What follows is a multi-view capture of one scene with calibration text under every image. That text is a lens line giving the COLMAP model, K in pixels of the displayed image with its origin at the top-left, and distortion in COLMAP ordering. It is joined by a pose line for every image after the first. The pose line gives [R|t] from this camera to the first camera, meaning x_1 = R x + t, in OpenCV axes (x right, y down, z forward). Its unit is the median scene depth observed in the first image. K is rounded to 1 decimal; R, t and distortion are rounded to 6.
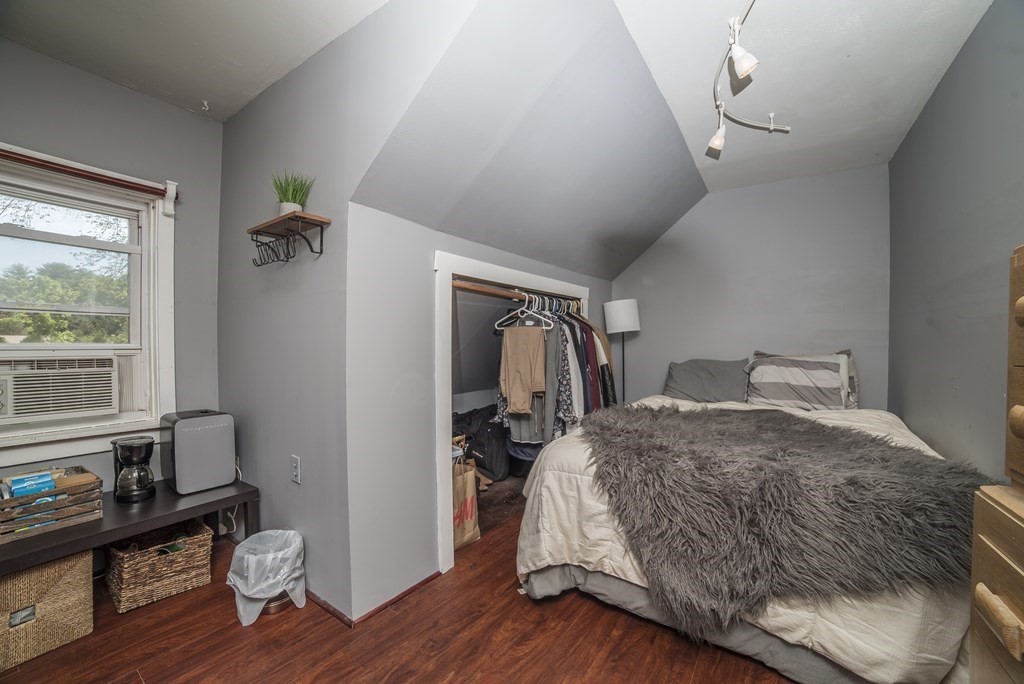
lens RADIAL K [[418.7, 0, 514.6], [0, 418.7, 347.4], [0, 0, 1]] dist [-0.109052, 0.040488]
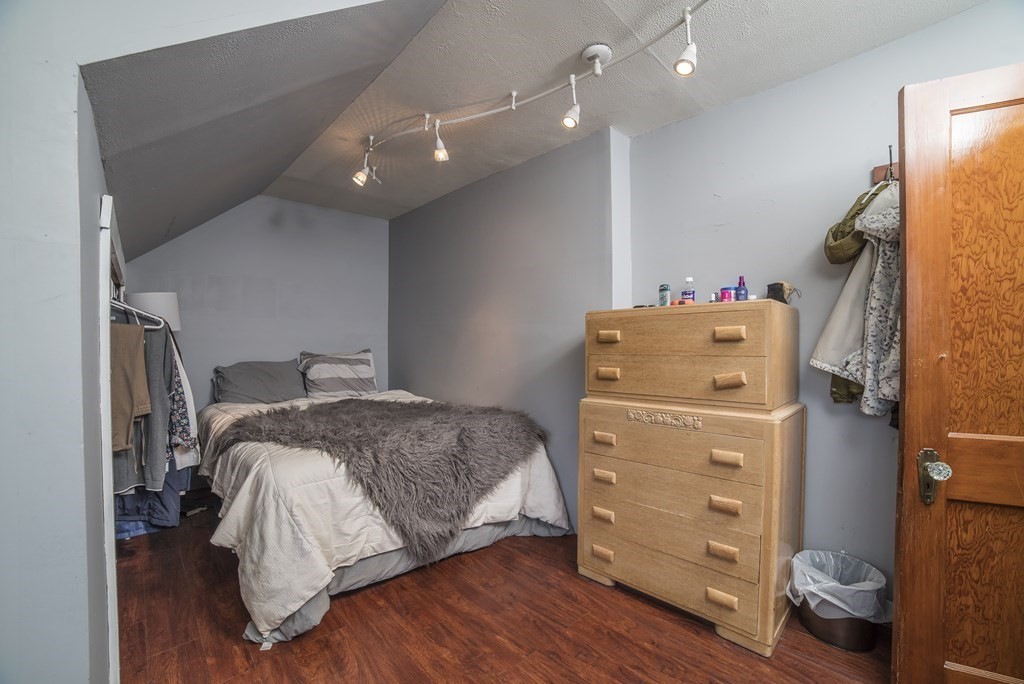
lens RADIAL K [[418.7, 0, 514.6], [0, 418.7, 347.4], [0, 0, 1]] dist [-0.109052, 0.040488]
pose [[0.206337, -0.014059, 0.978380, -0.705770], [0.013168, 0.999846, 0.011590, -0.015373], [-0.978392, 0.010491, 0.206491, 0.355625]]
